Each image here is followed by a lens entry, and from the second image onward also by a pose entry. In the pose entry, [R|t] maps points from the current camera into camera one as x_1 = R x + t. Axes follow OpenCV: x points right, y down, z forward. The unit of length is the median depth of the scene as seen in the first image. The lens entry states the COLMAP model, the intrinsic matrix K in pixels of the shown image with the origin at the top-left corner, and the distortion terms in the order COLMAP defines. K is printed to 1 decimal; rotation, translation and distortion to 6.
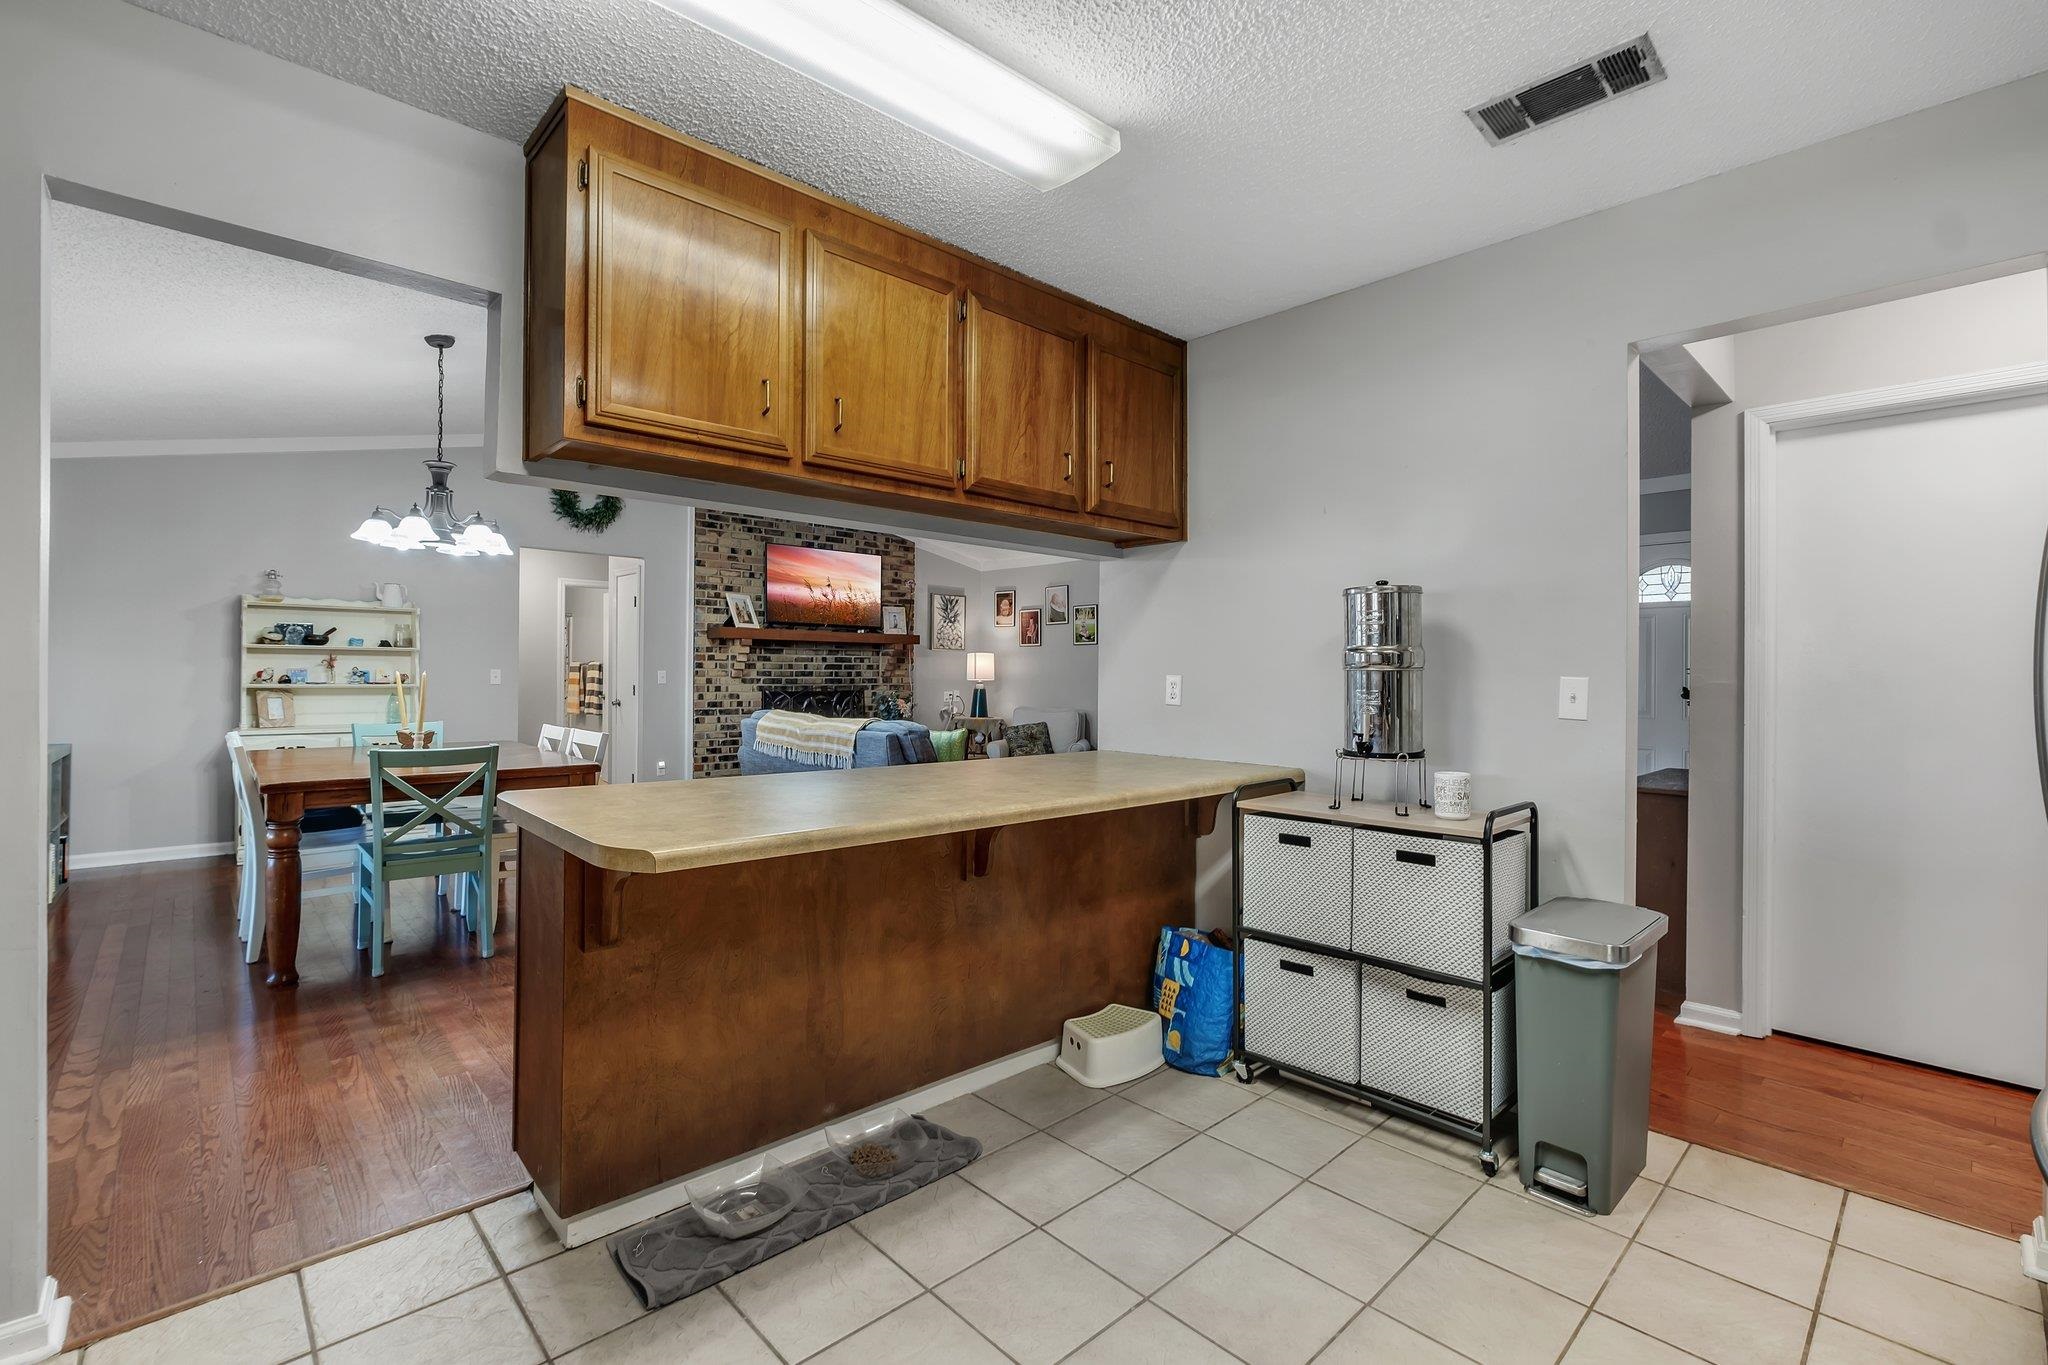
lens RADIAL K [[897.0, 0, 1017.3], [0, 897.0, 661.0], [0, 0, 1]] dist [-0.009727, -0.000206]
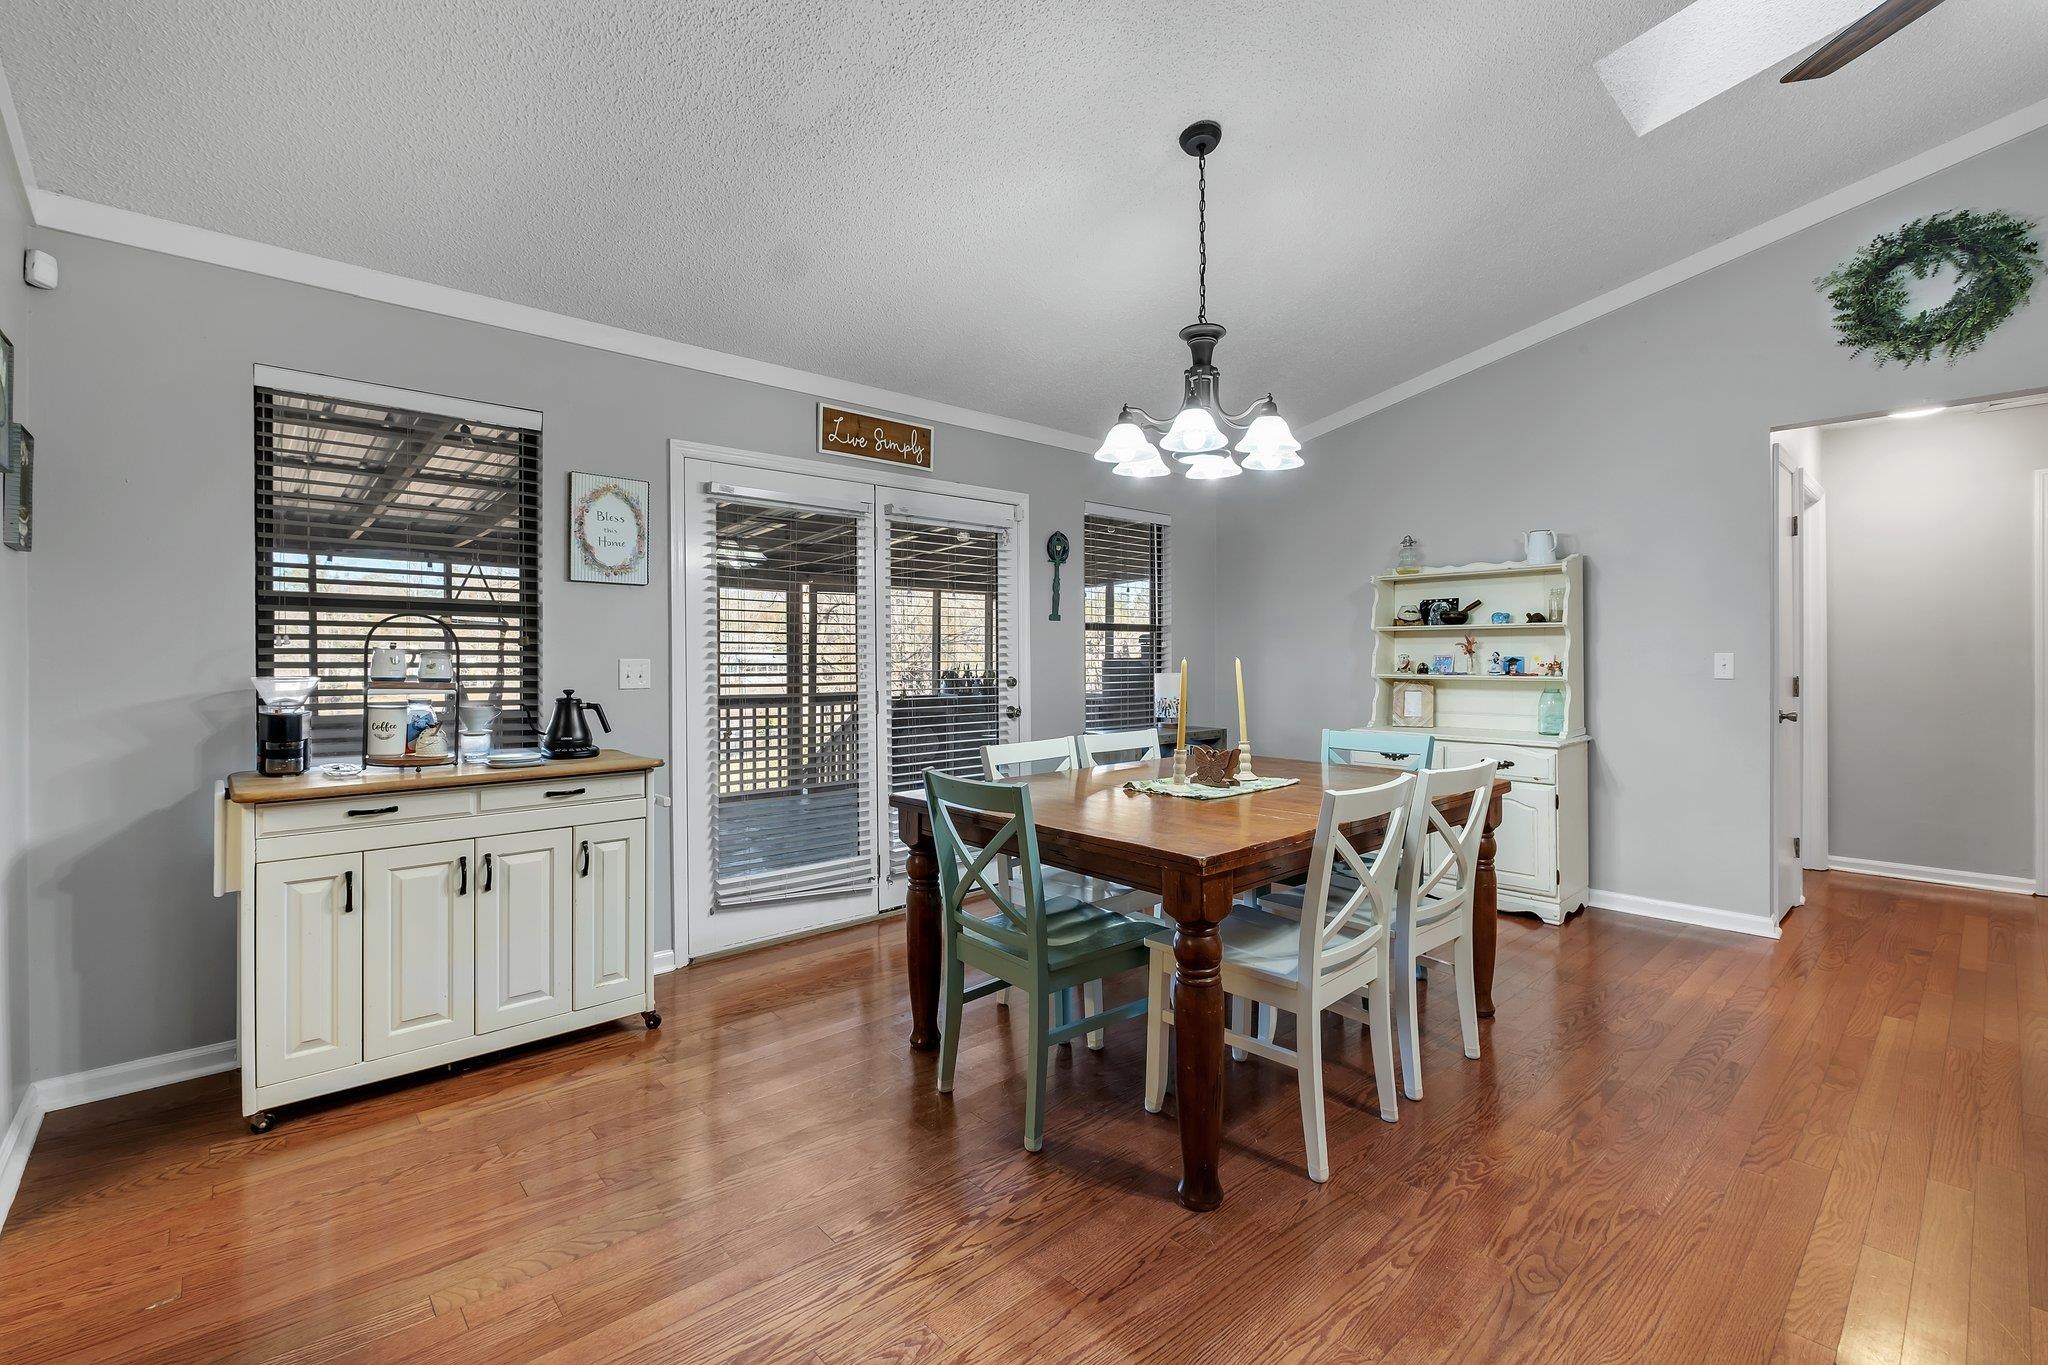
lens RADIAL K [[897.0, 0, 1017.3], [0, 897.0, 661.0], [0, 0, 1]] dist [-0.009727, -0.000206]
pose [[-0.019882, -0.003119, -0.999797, -0.000460], [0.017604, 0.999839, -0.003469, 0.007515], [0.999647, -0.017669, -0.019824, 0.476609]]
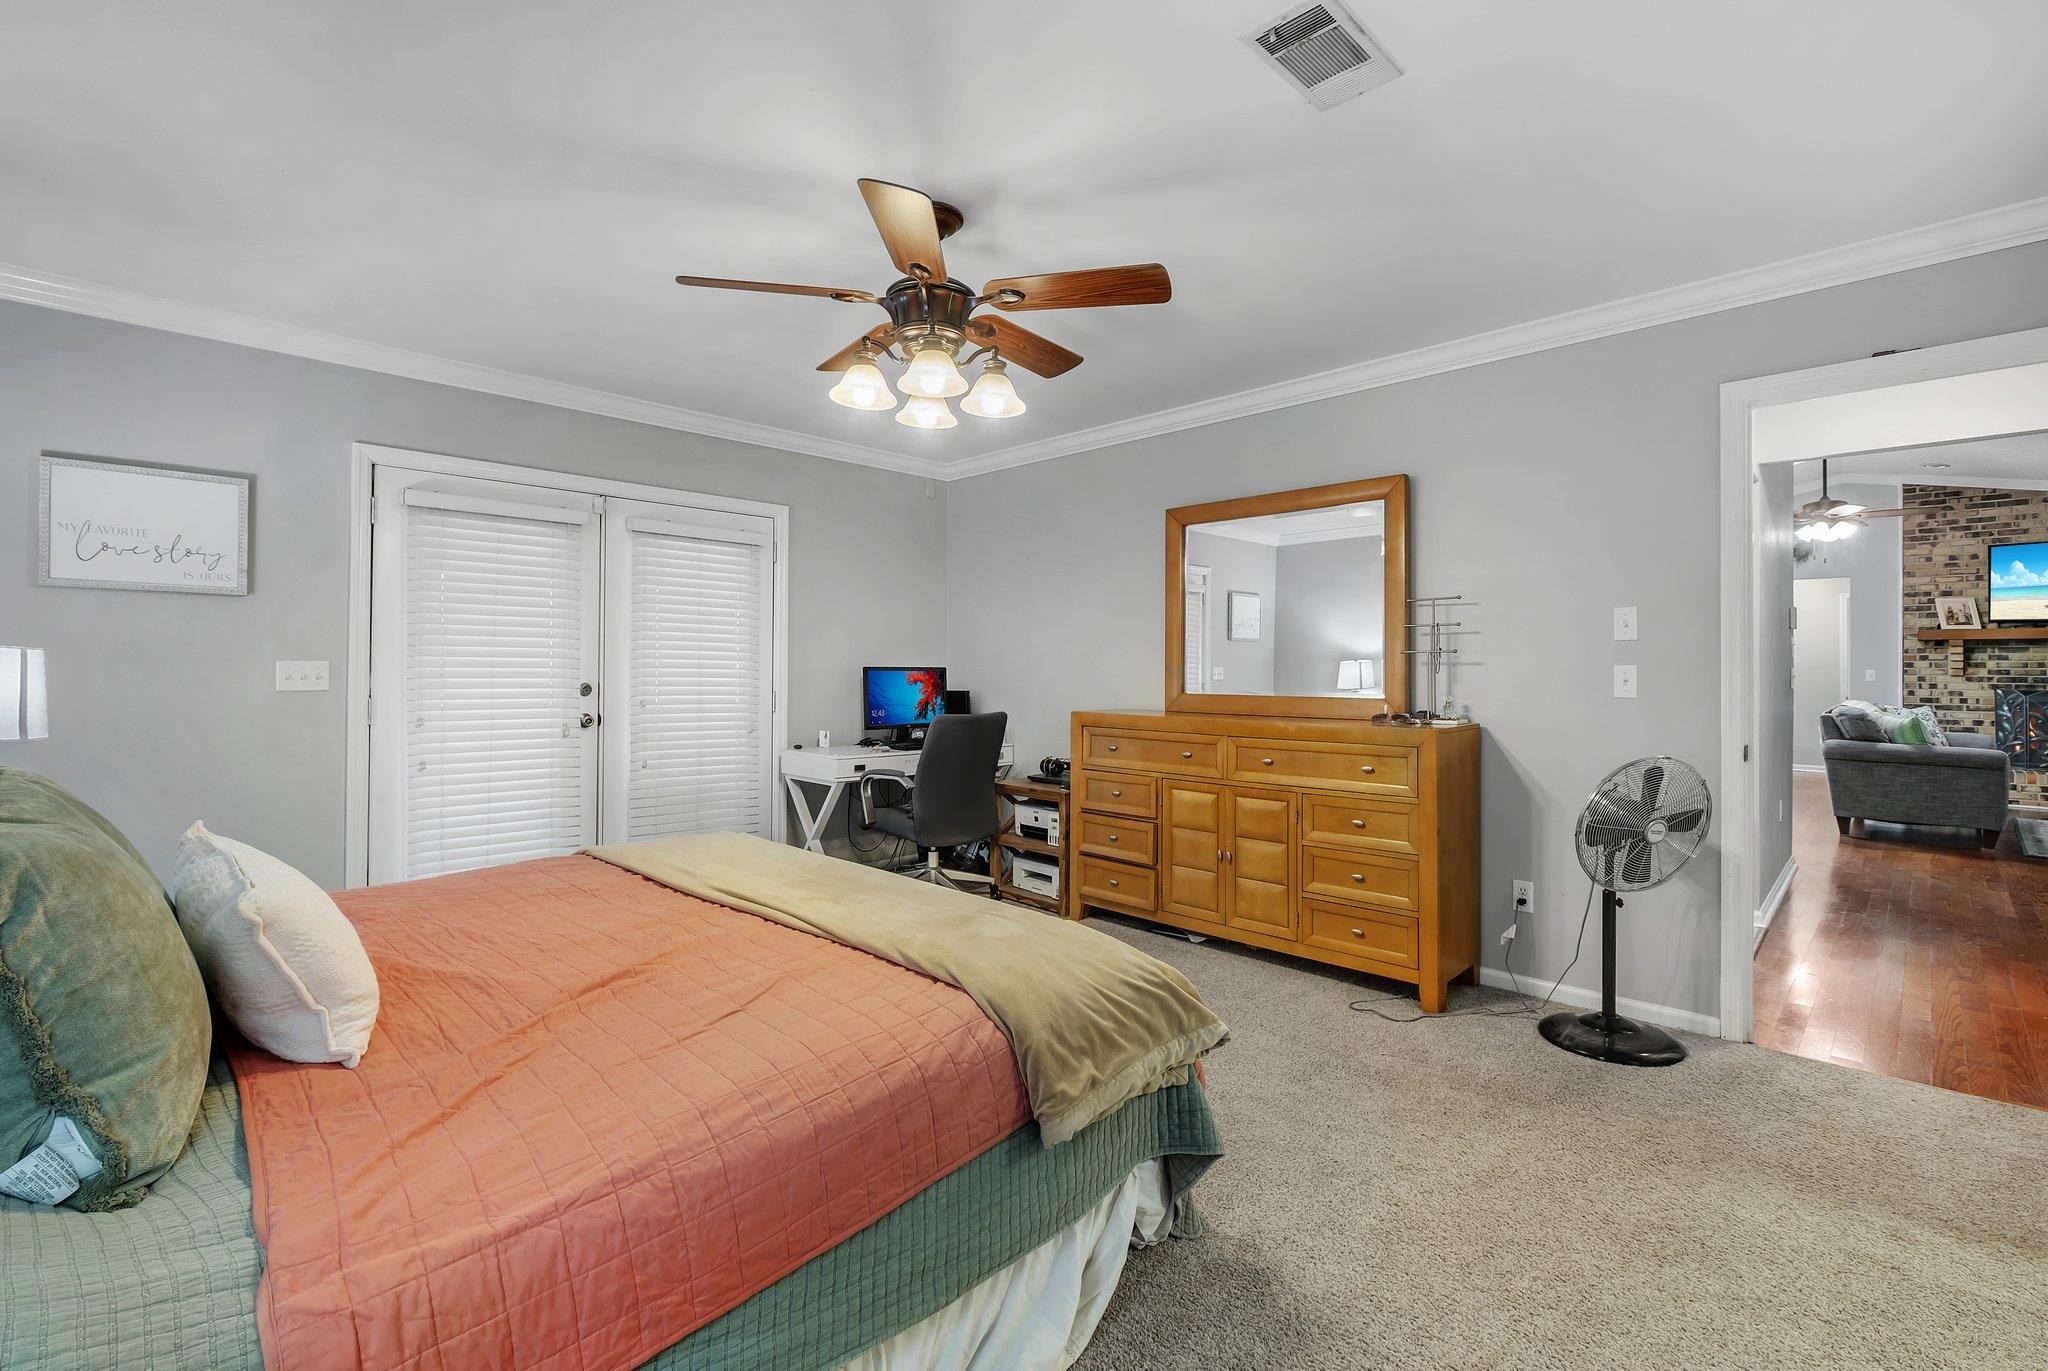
lens RADIAL K [[897.0, 0, 1017.3], [0, 897.0, 664.0], [0, 0, 1]] dist [-0.009727, -0.000206]
pose [[0.030571, -0.011025, -0.999472, 0.712709], [0.009625, 0.999896, -0.010735, 0.004801], [0.999486, -0.009292, 0.030674, -0.153458]]
